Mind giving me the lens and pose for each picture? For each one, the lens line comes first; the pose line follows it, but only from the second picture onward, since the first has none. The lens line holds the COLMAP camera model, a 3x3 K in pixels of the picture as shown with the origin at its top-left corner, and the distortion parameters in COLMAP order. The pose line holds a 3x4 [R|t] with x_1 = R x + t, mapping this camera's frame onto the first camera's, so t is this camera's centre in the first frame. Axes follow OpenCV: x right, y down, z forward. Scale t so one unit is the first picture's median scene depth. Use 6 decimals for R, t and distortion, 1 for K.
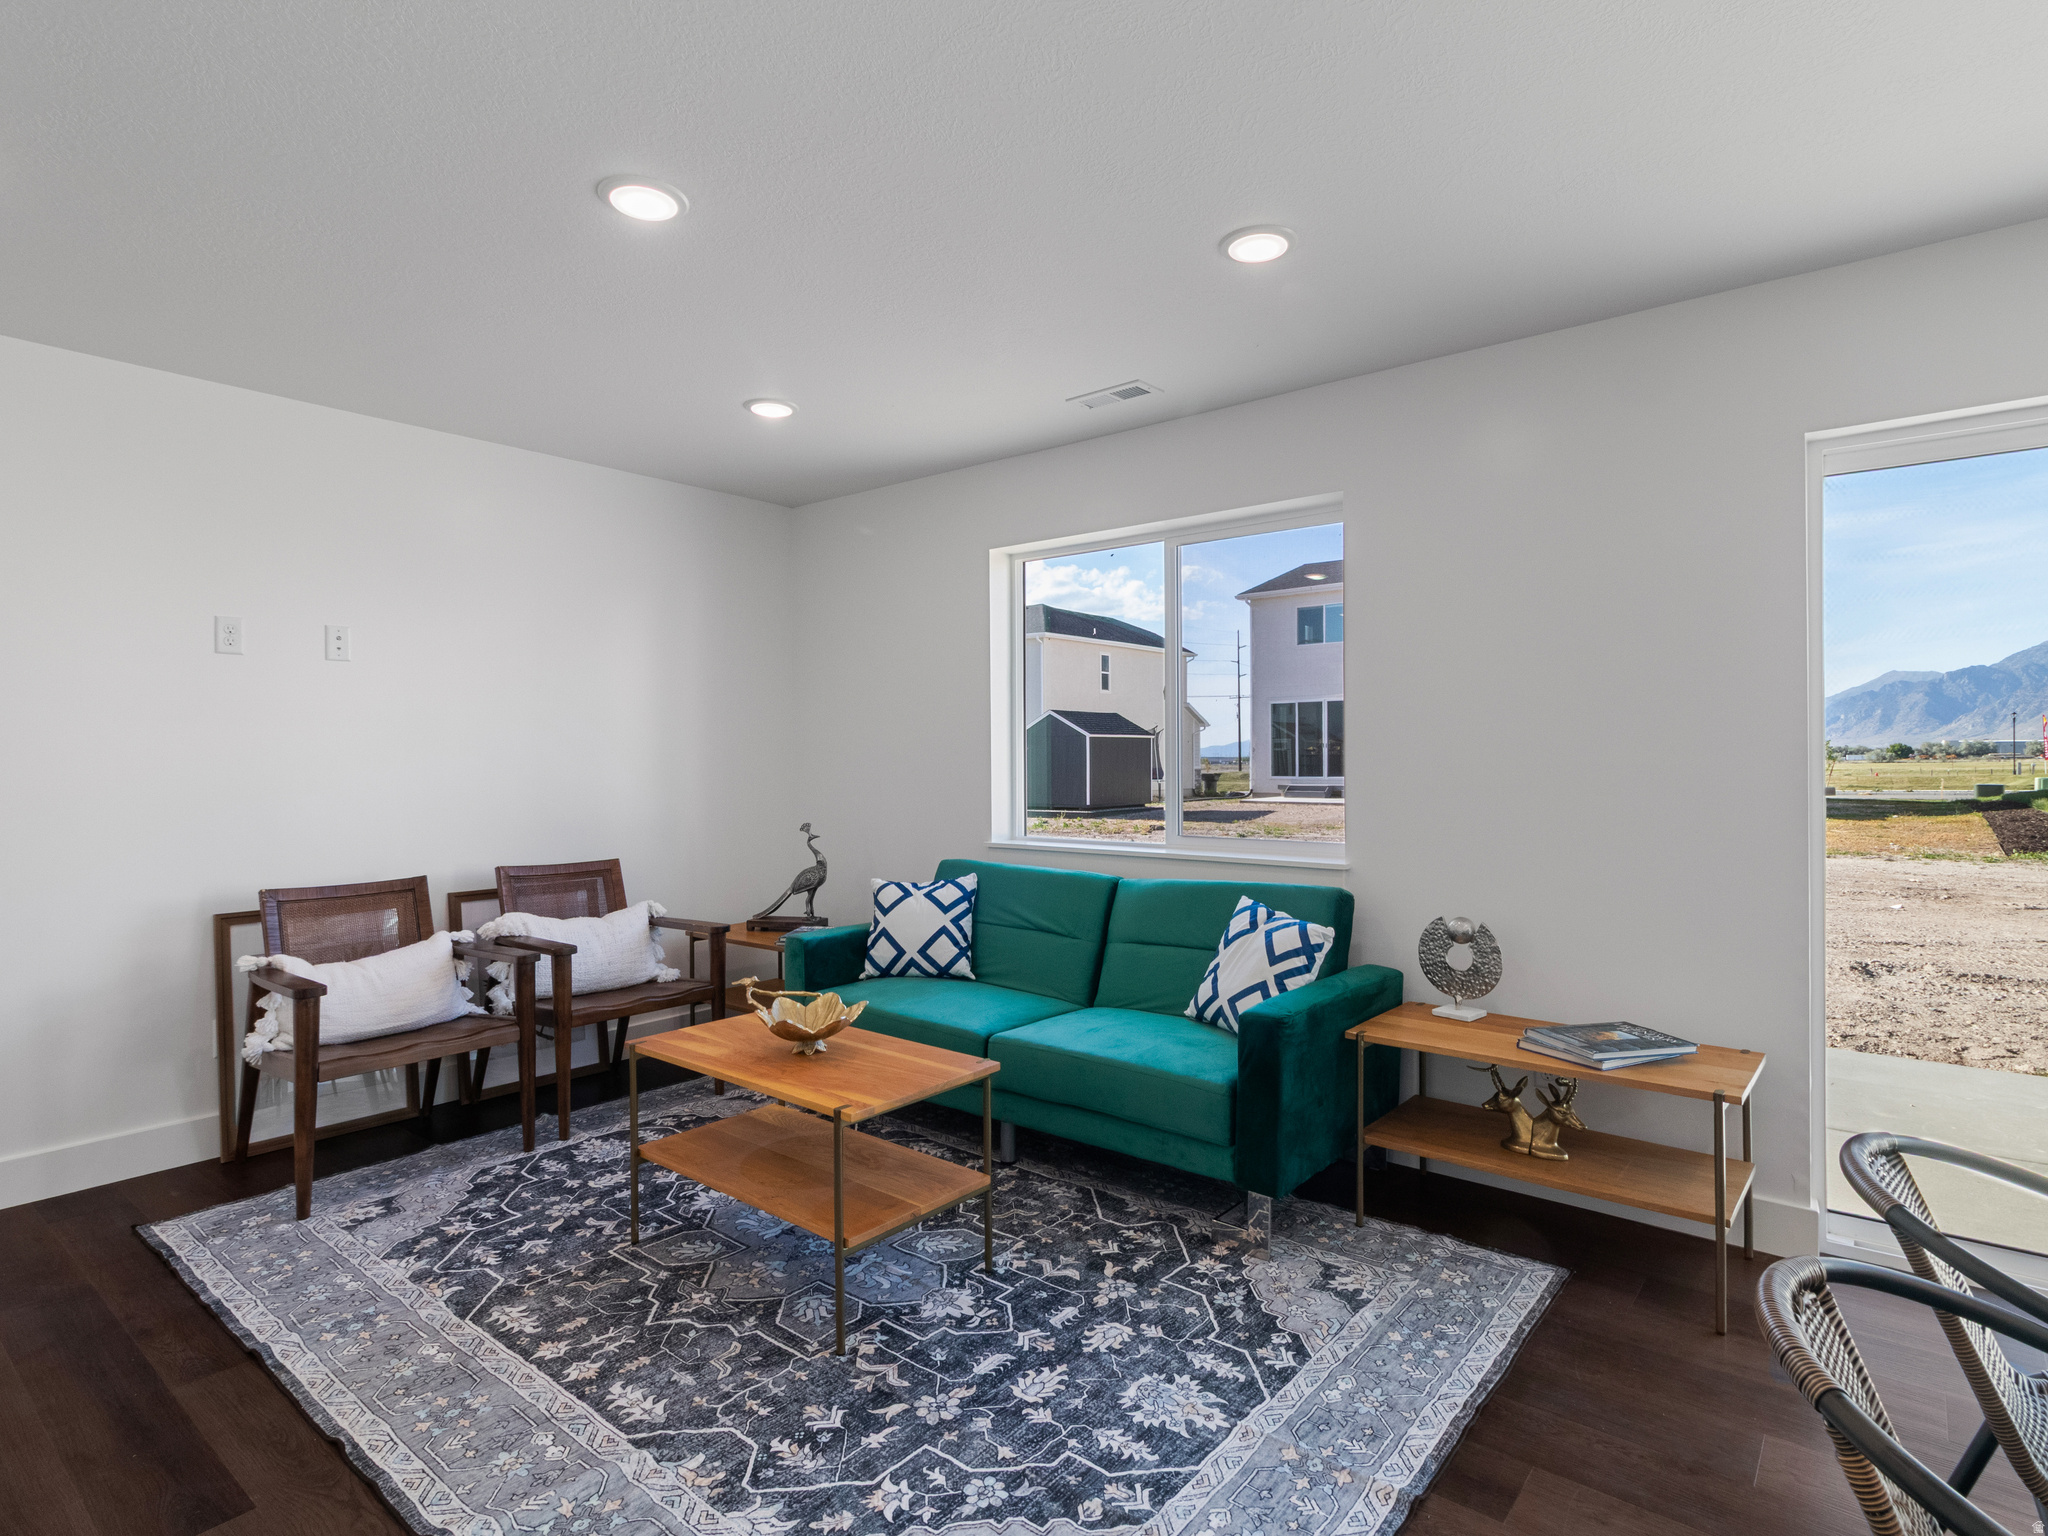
lens RADIAL K [[1079.3, 0, 1013.8], [0, 1079.3, 746.2], [0, 0, 1]] dist [0.000929, 0.001001]
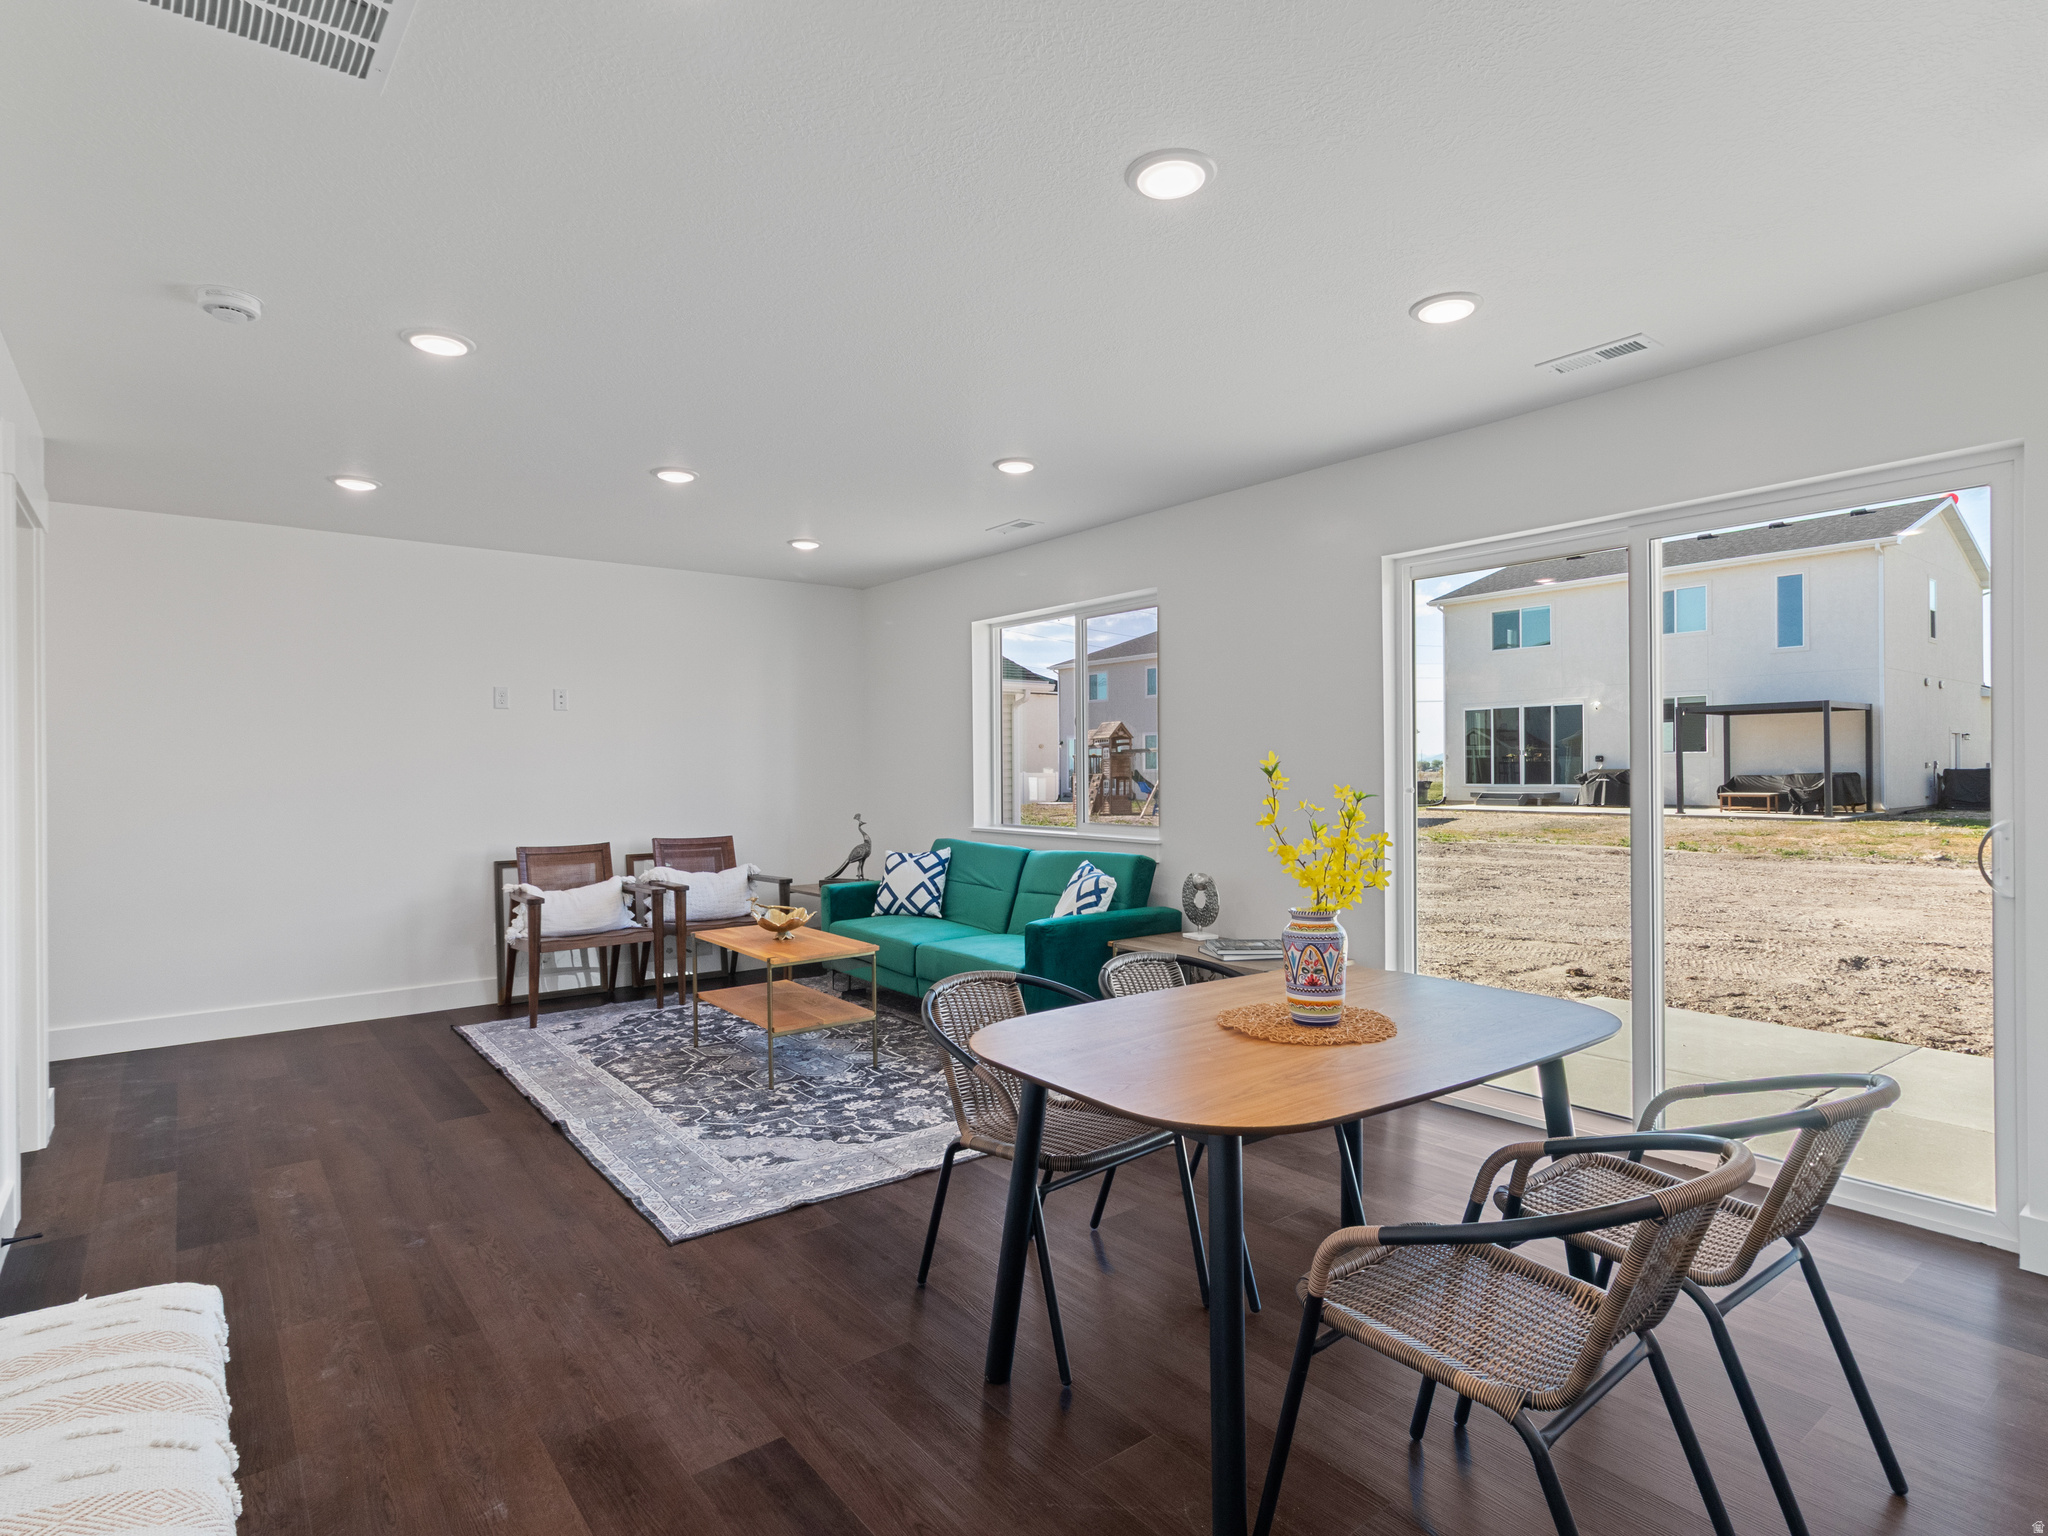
lens RADIAL K [[1067.4, 0, 997.6], [0, 1067.4, 753.6], [0, 0, 1]] dist [0.000985, 0.000020]
pose [[0.973348, -0.006328, -0.229246, 0.508897], [0.006138, 0.999980, -0.001544, -0.009476], [0.229251, 0.000096, 0.973367, -0.555402]]
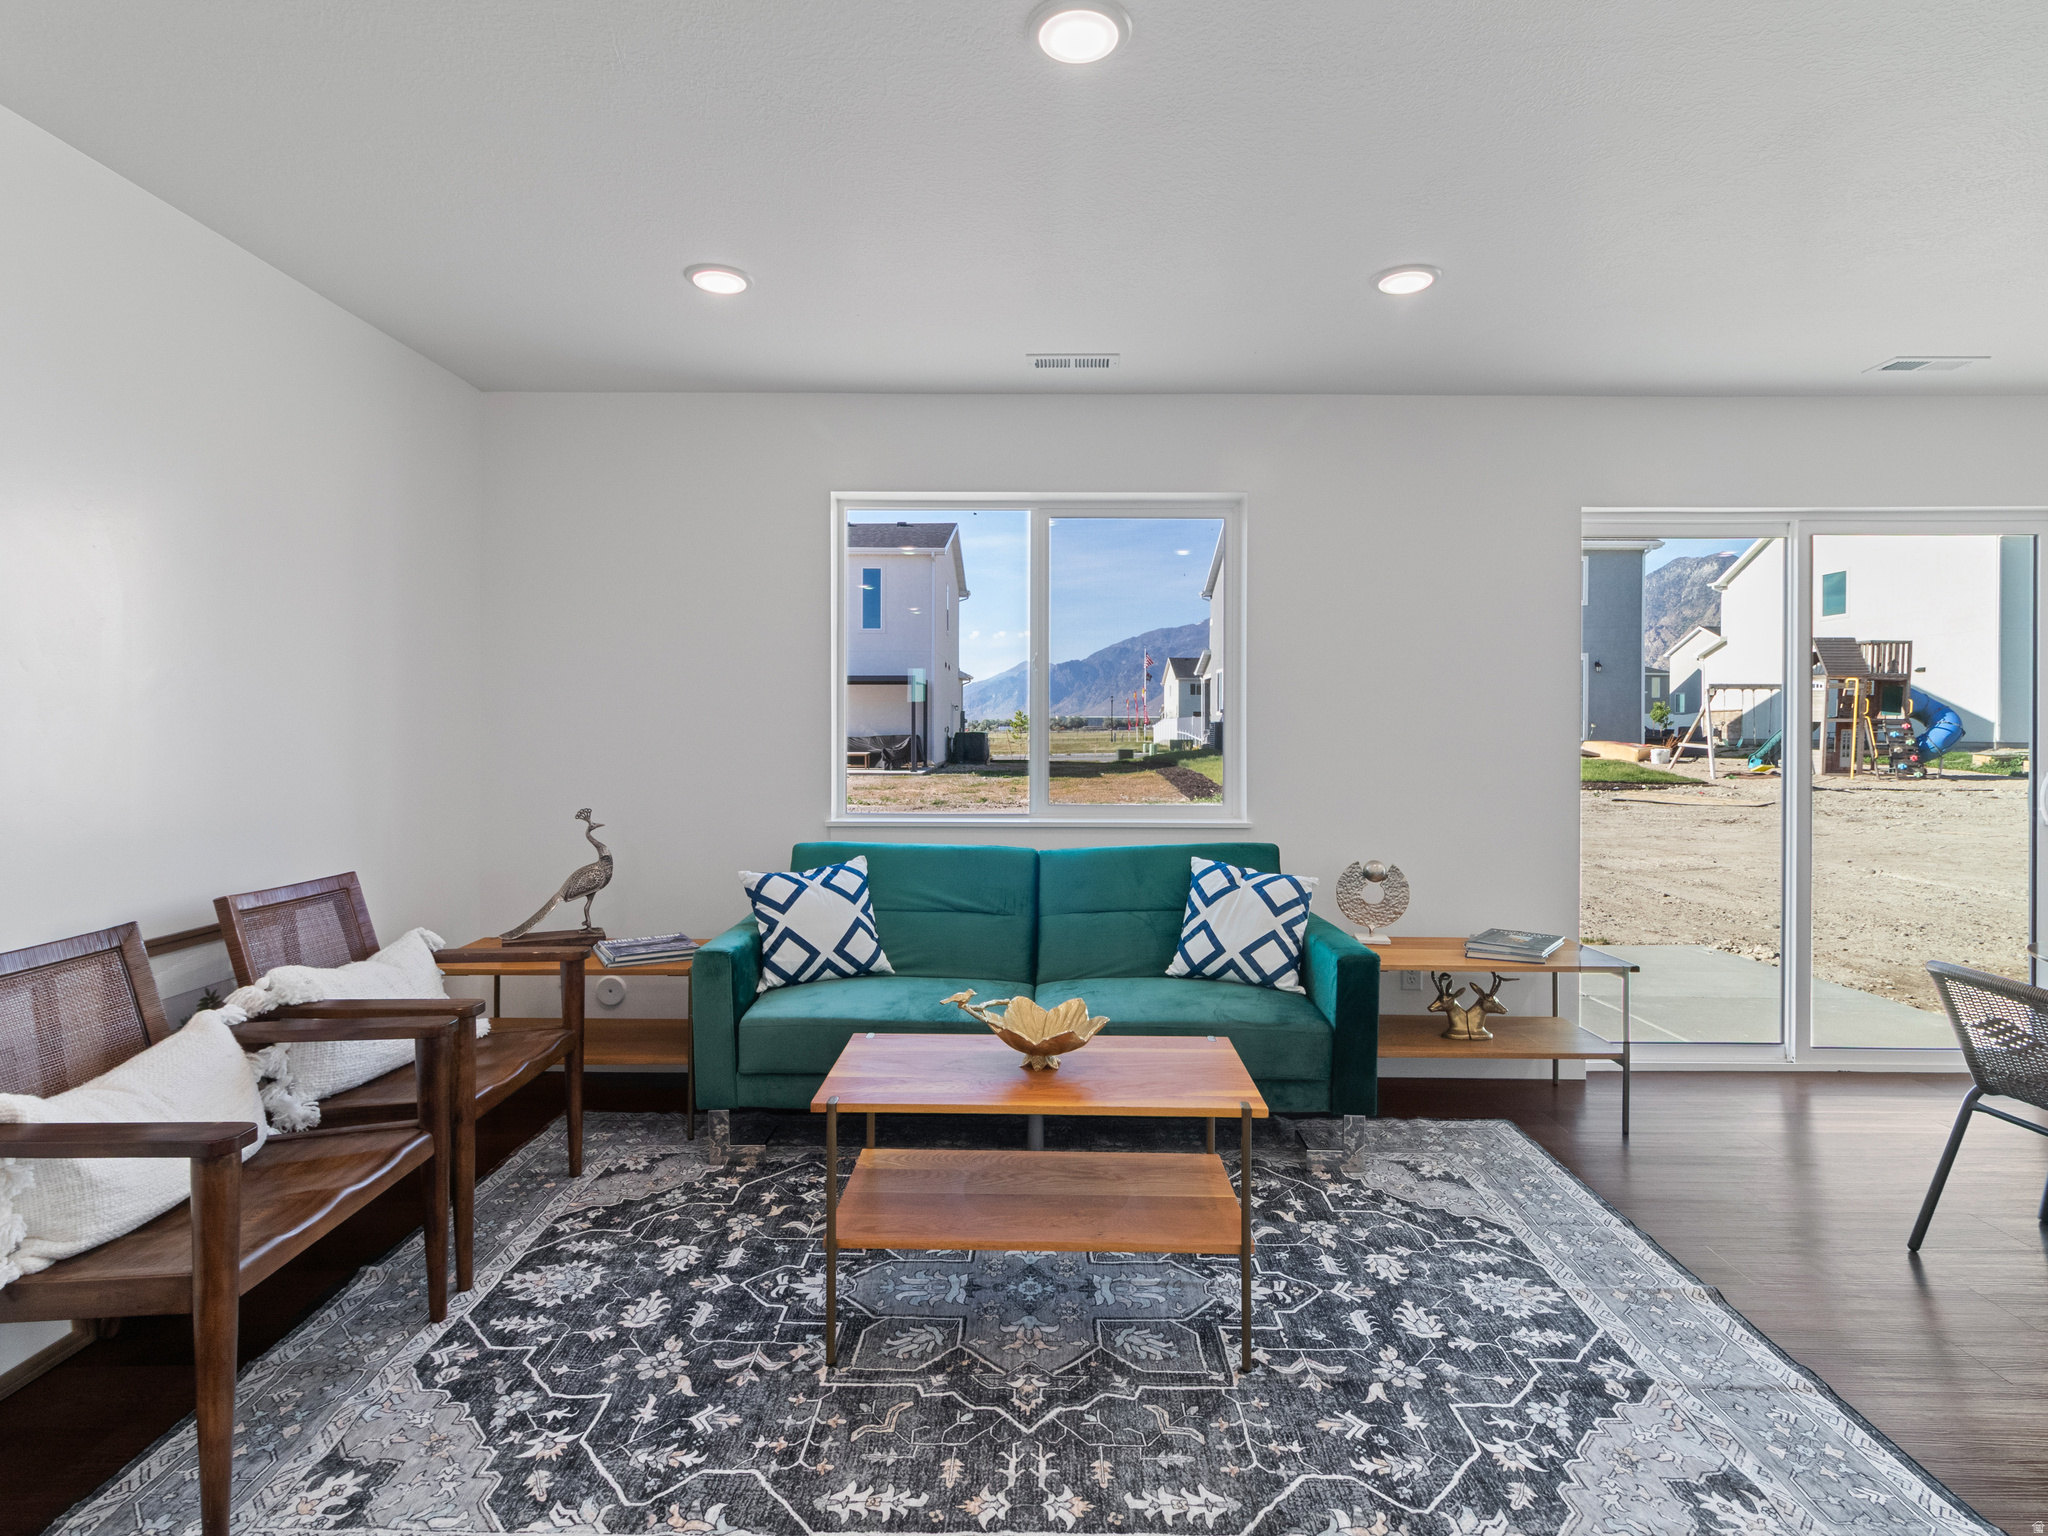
lens RADIAL K [[1091.9, 0, 1020.9], [0, 1091.9, 741.4], [0, 0, 1]] dist [0.001406, 0.000737]
pose [[0.775251, -0.001606, 0.631651, -0.707652], [-0.013879, 0.999712, 0.019576, 0.007117], [-0.631501, -0.023944, 0.775006, 0.322768]]
